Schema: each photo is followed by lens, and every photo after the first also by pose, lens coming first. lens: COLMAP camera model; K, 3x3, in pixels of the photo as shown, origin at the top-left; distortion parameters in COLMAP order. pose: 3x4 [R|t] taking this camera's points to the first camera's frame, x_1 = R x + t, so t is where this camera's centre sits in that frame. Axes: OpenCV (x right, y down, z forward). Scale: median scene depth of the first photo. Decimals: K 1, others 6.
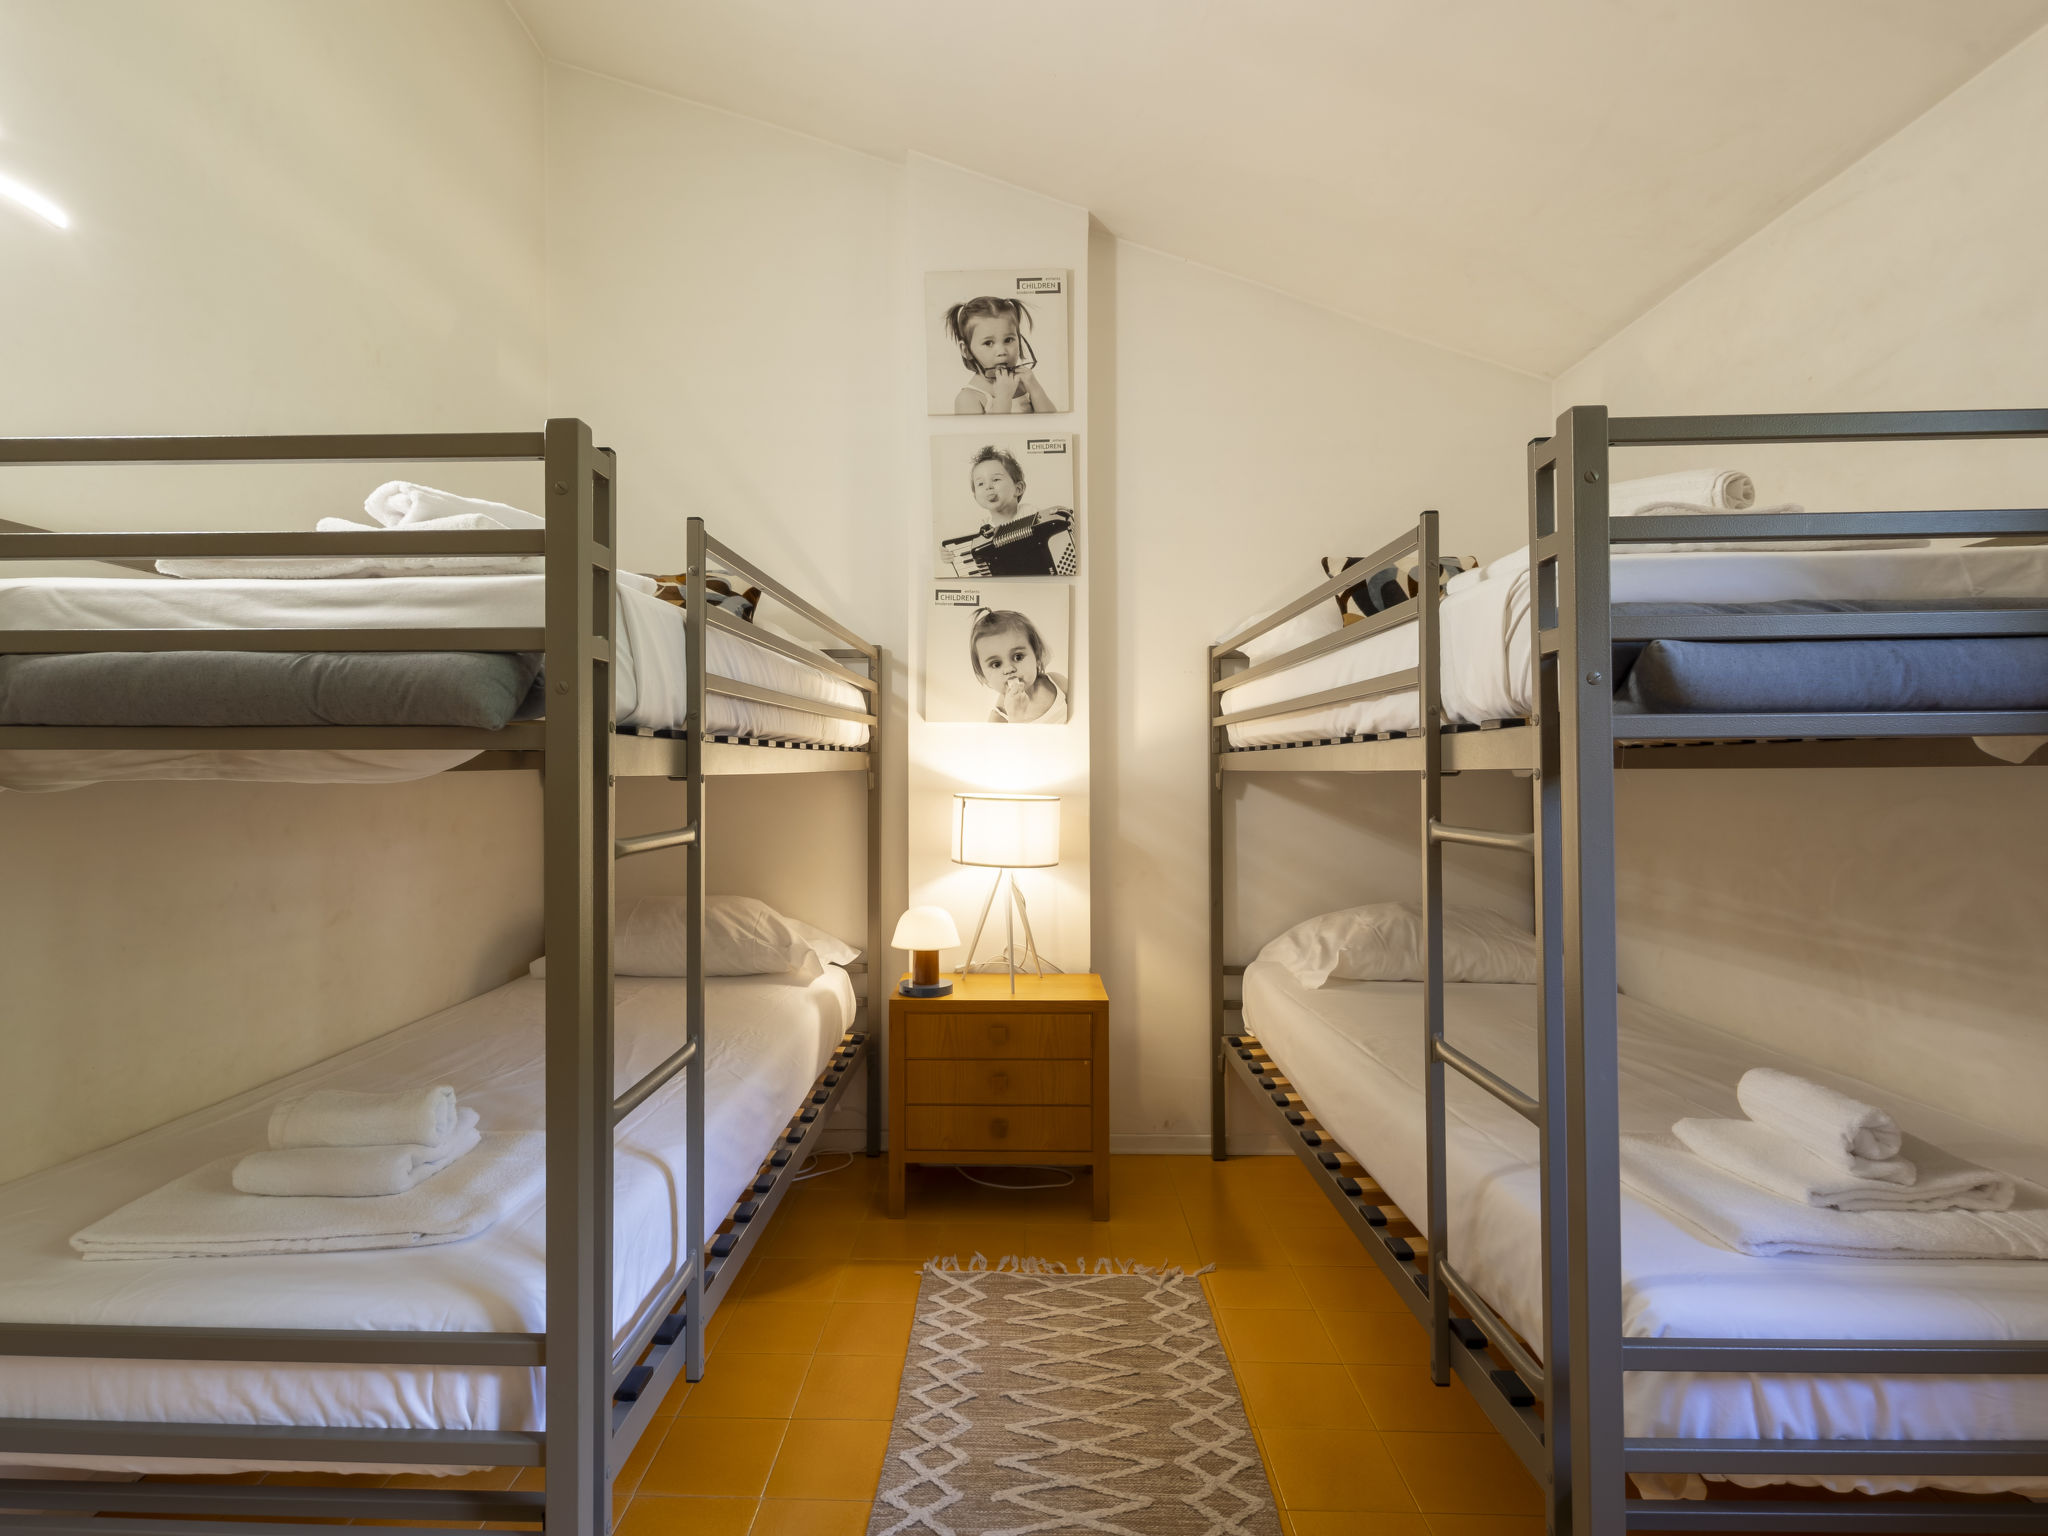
lens RADIAL K [[1043.1, 0, 1018.3], [0, 1043.1, 758.2], [0, 0, 1]] dist [0.004998, -0.000982]
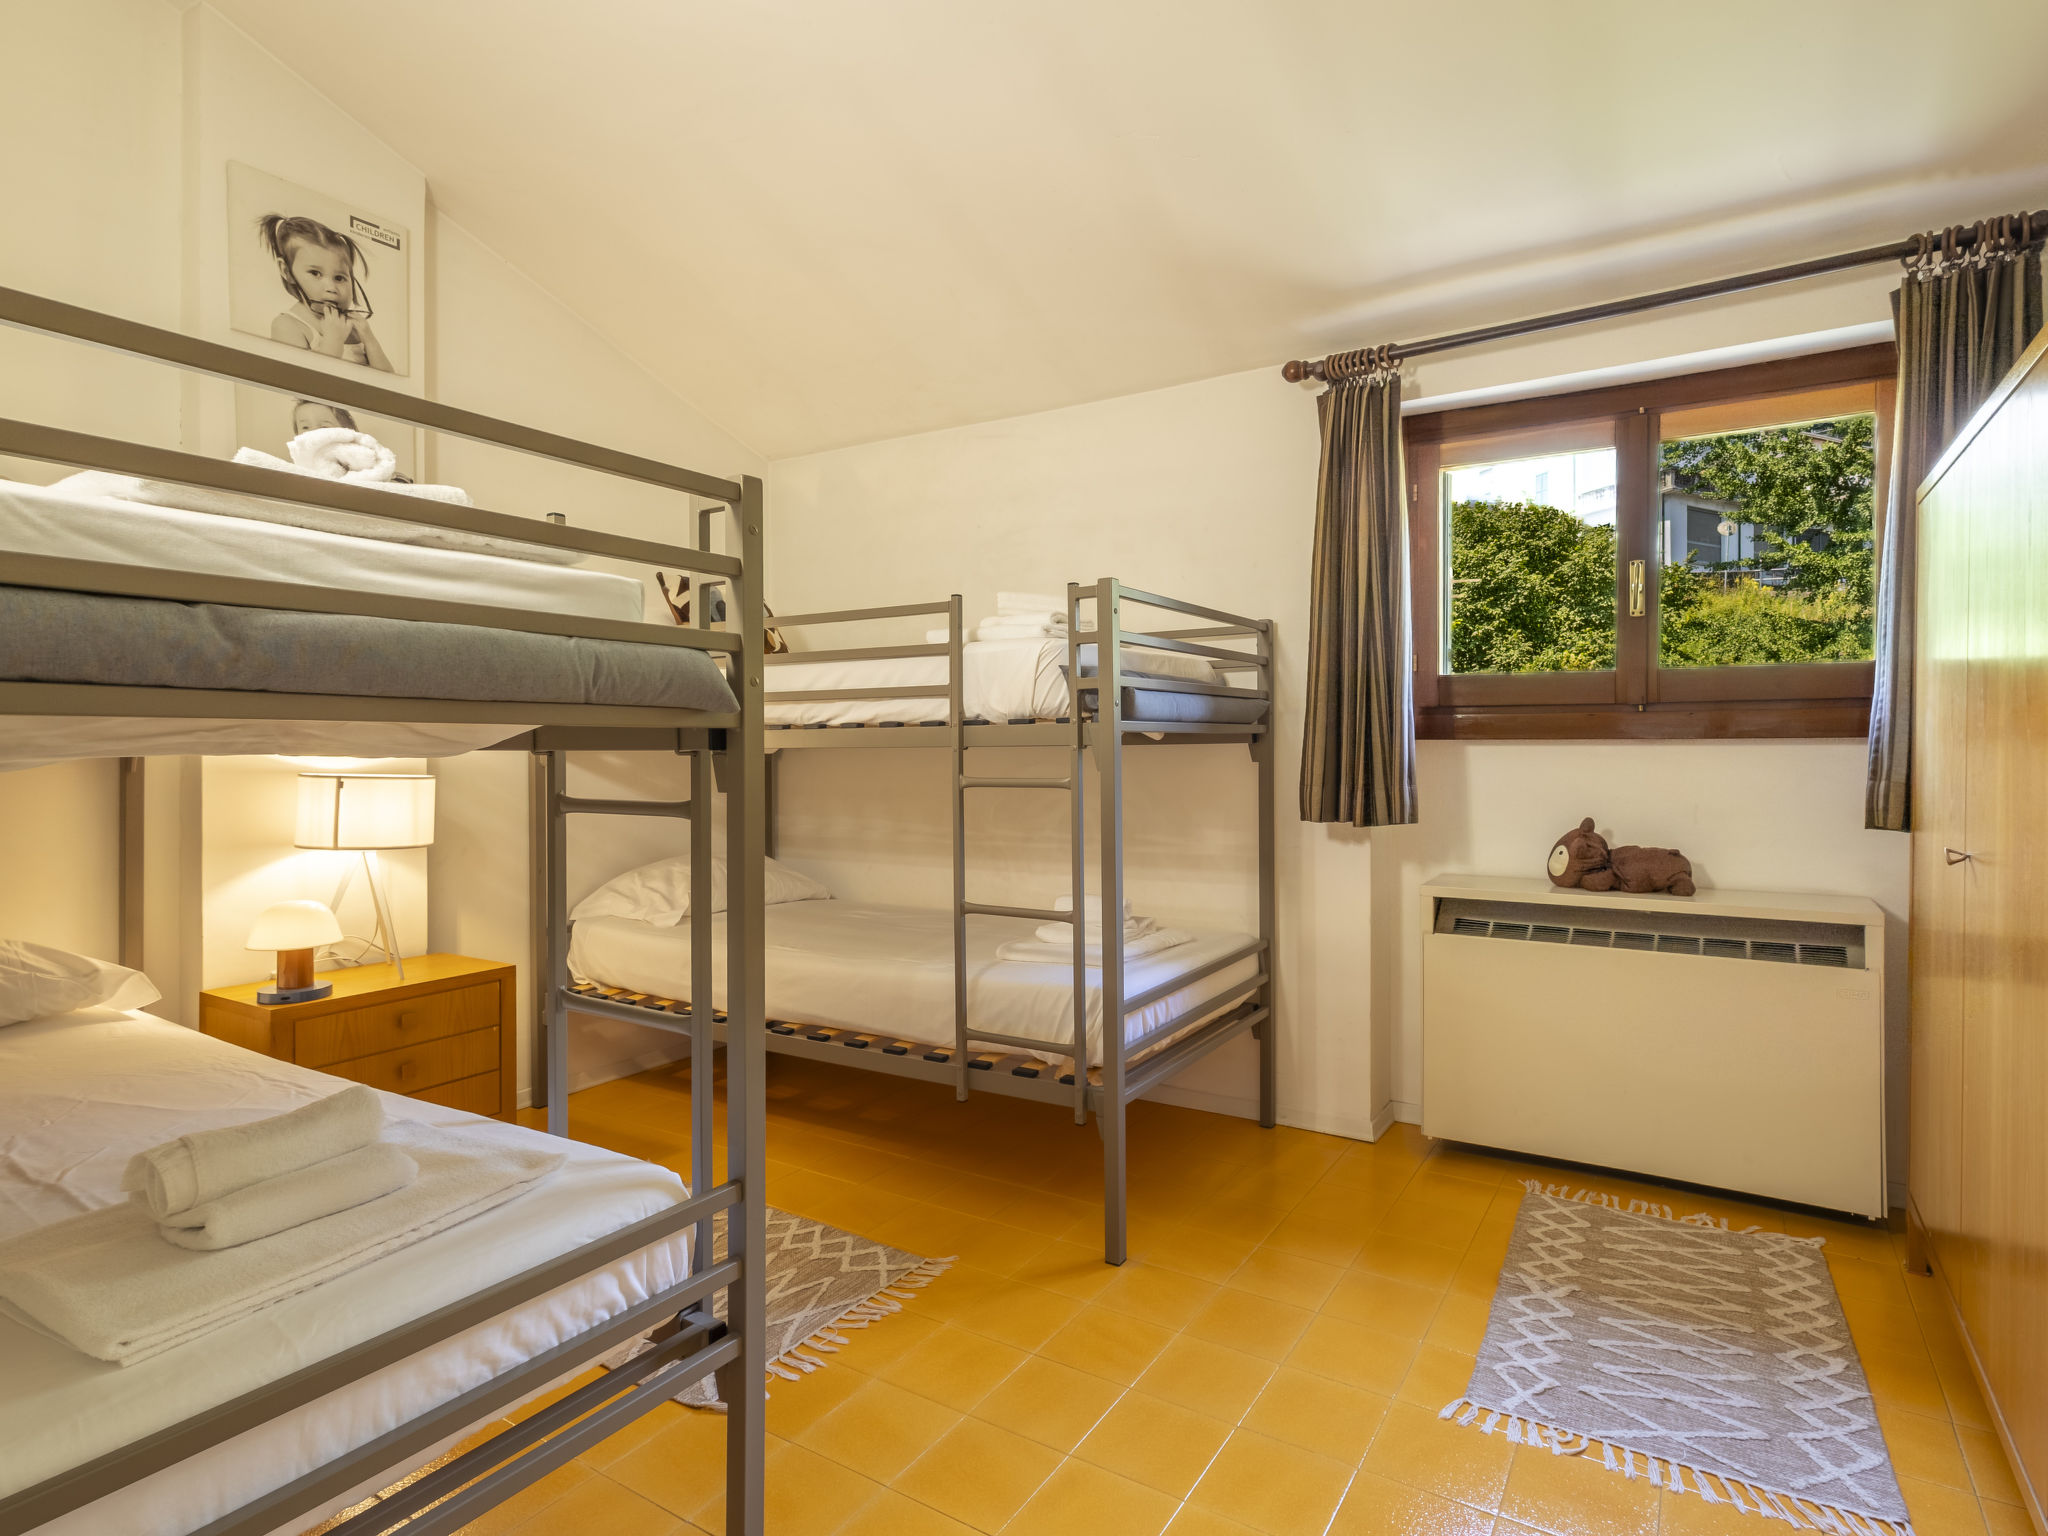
lens RADIAL K [[1060.5, 0, 1013.8], [0, 1060.5, 742.2], [0, 0, 1]] dist [0.001000, -0.000321]
pose [[0.523107, 0.005663, 0.852248, -0.541800], [-0.008590, 0.999962, -0.001372, 0.002583], [-0.852224, -0.006603, 0.523136, 0.007667]]
